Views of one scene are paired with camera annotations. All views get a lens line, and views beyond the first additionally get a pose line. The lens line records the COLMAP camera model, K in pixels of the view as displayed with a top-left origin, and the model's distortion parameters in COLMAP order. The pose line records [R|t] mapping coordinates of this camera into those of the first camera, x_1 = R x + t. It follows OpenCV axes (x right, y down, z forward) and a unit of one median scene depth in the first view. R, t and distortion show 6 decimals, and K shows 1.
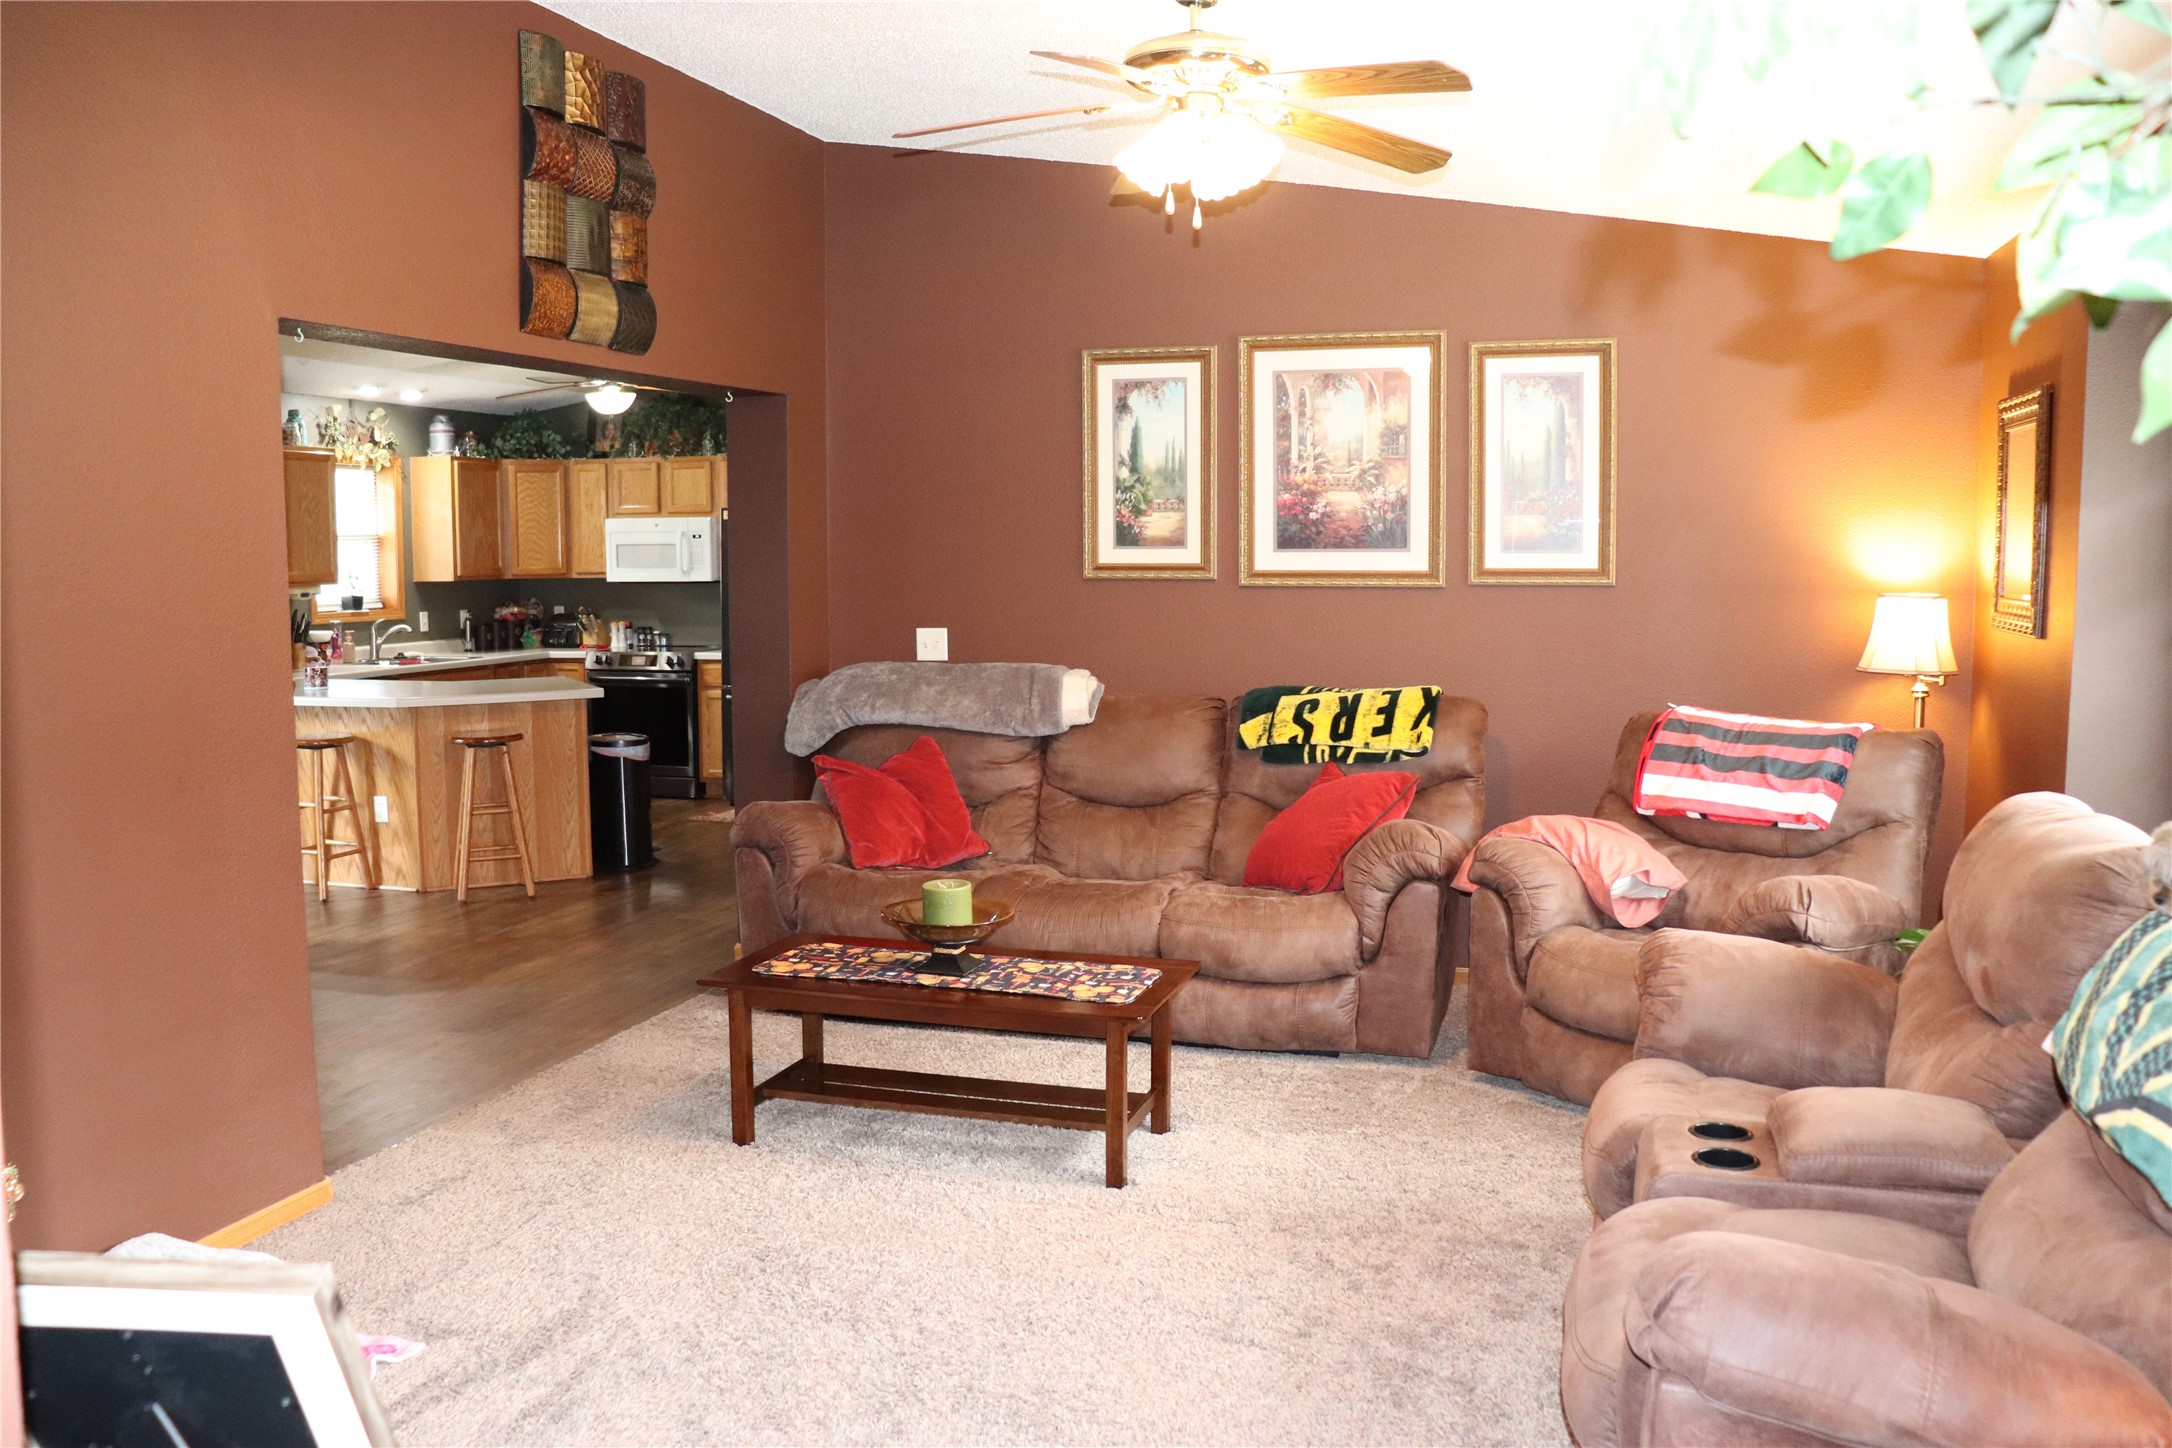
lens RADIAL K [[1790.3, 0, 1071.1], [0, 1790.3, 716.6], [0, 0, 1]] dist [-0.134785, 0.061306]
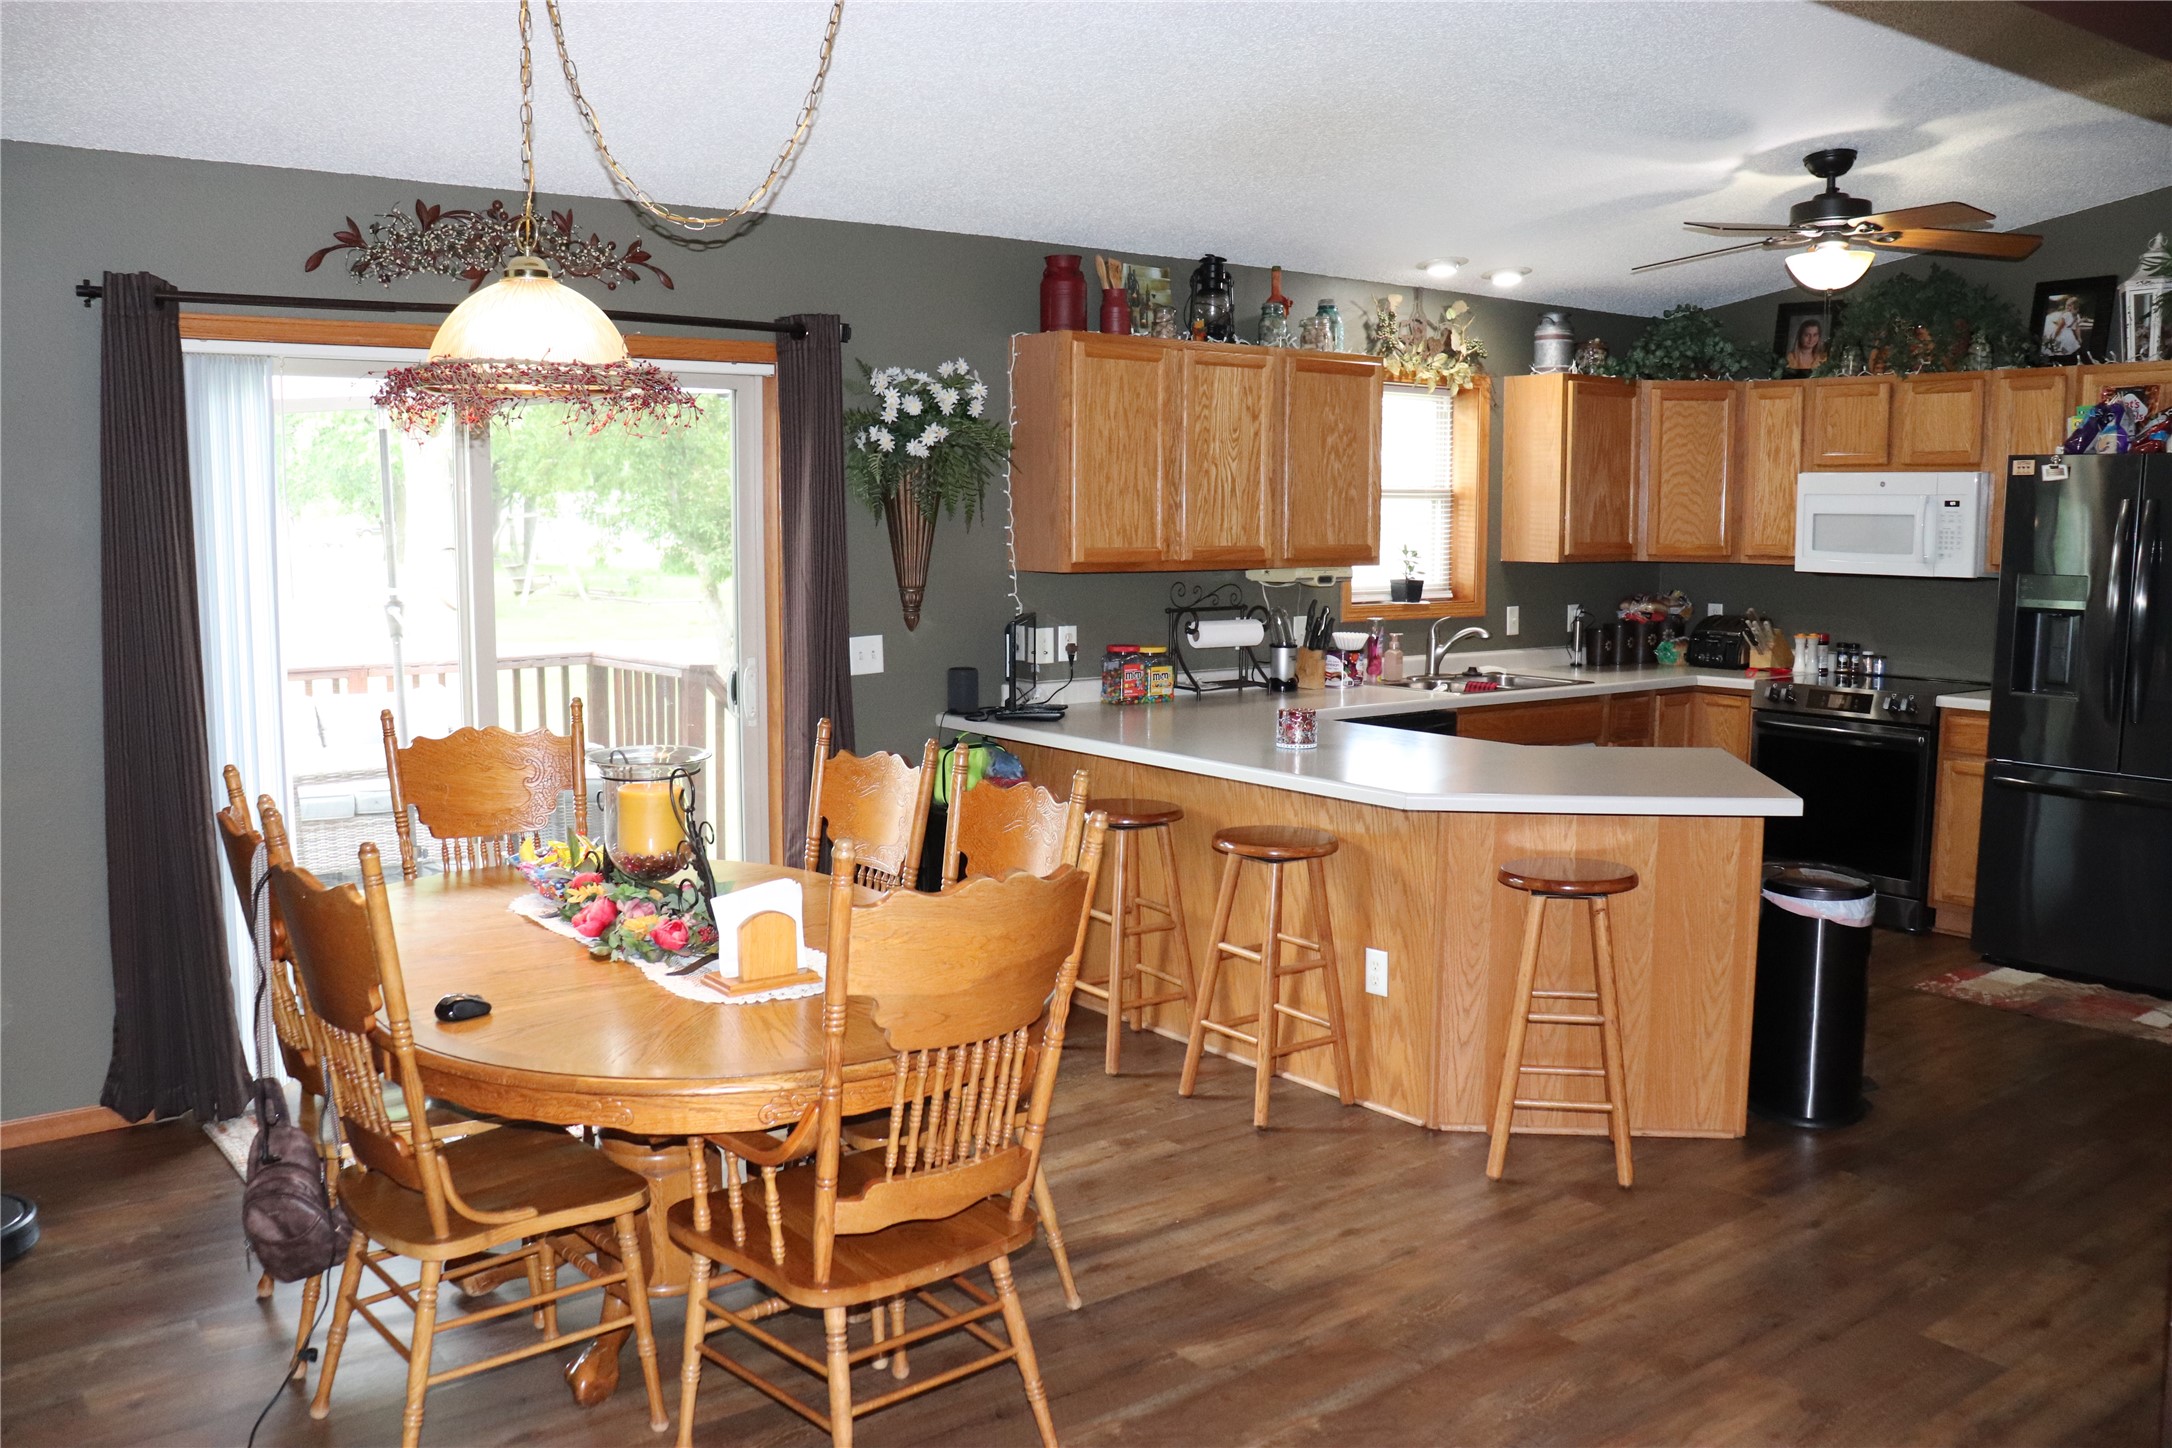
lens RADIAL K [[1790.3, 0, 1072.1], [0, 1790.3, 713.0], [0, 0, 1]] dist [-0.134785, 0.061306]
pose [[0.810457, 0.074557, -0.581034, -0.107441], [-0.063365, 0.997205, 0.039573, -0.035334], [0.582361, 0.004745, 0.812916, 0.351976]]
